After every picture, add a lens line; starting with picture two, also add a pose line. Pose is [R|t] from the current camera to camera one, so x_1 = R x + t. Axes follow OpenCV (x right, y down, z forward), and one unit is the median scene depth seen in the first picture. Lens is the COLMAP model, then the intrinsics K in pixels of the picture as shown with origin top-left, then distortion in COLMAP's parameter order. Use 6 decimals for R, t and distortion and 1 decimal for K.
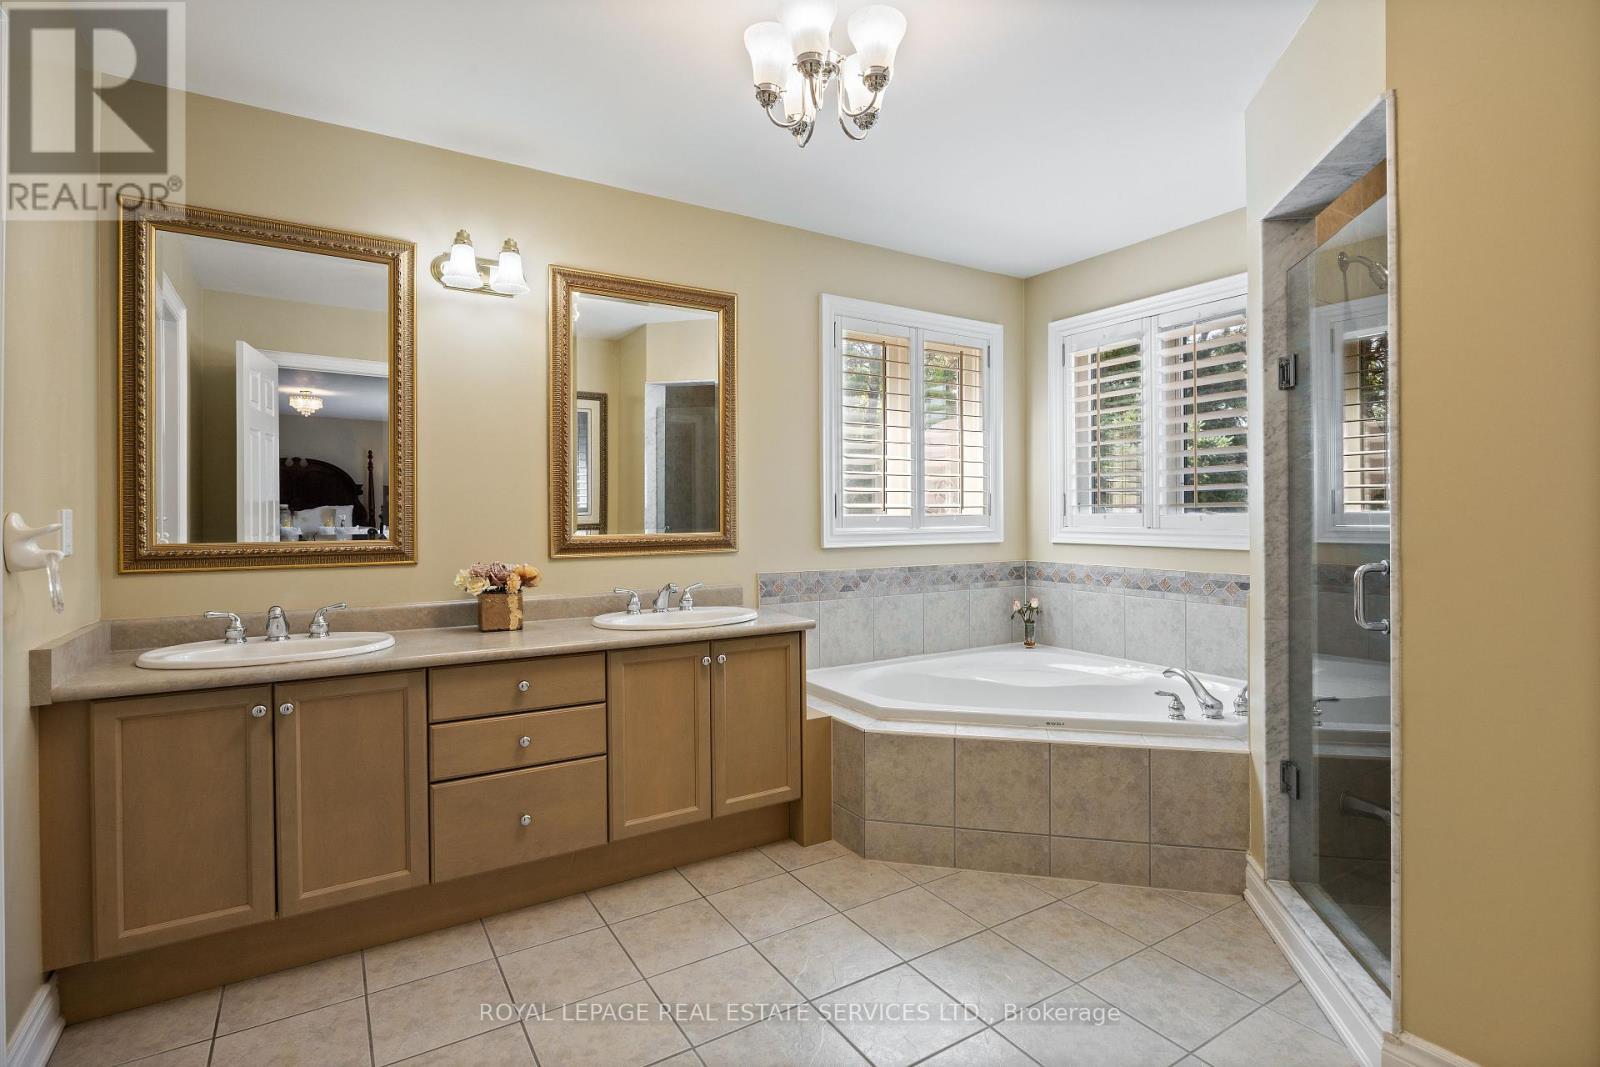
lens RADIAL K [[777.2, 0, 796.1], [0, 777.2, 525.1], [0, 0, 1]] dist [-0.012060, 0.001092]
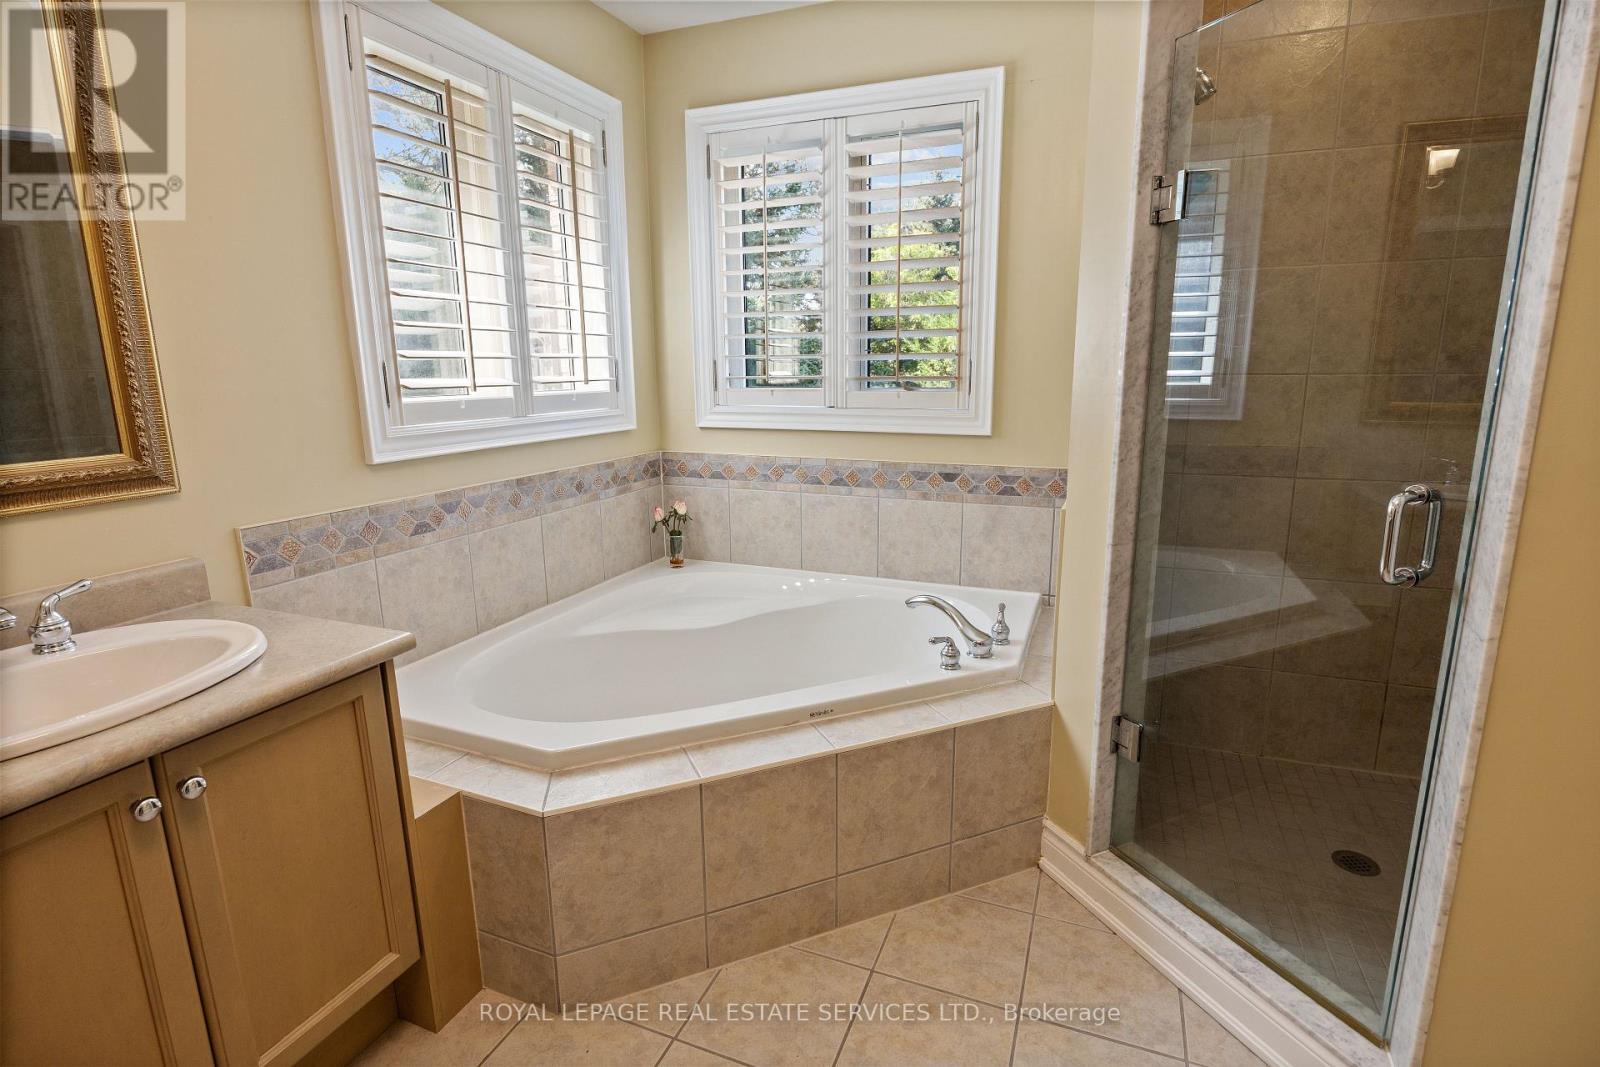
lens RADIAL K [[777.2, 0, 813.6], [0, 777.2, 533.4], [0, 0, 1]] dist [-0.012060, 0.001092]
pose [[0.801226, -0.125704, 0.585009, -0.044940], [0.010789, 0.980560, 0.195922, -0.028845], [-0.598265, -0.150667, 0.787006, 0.410957]]
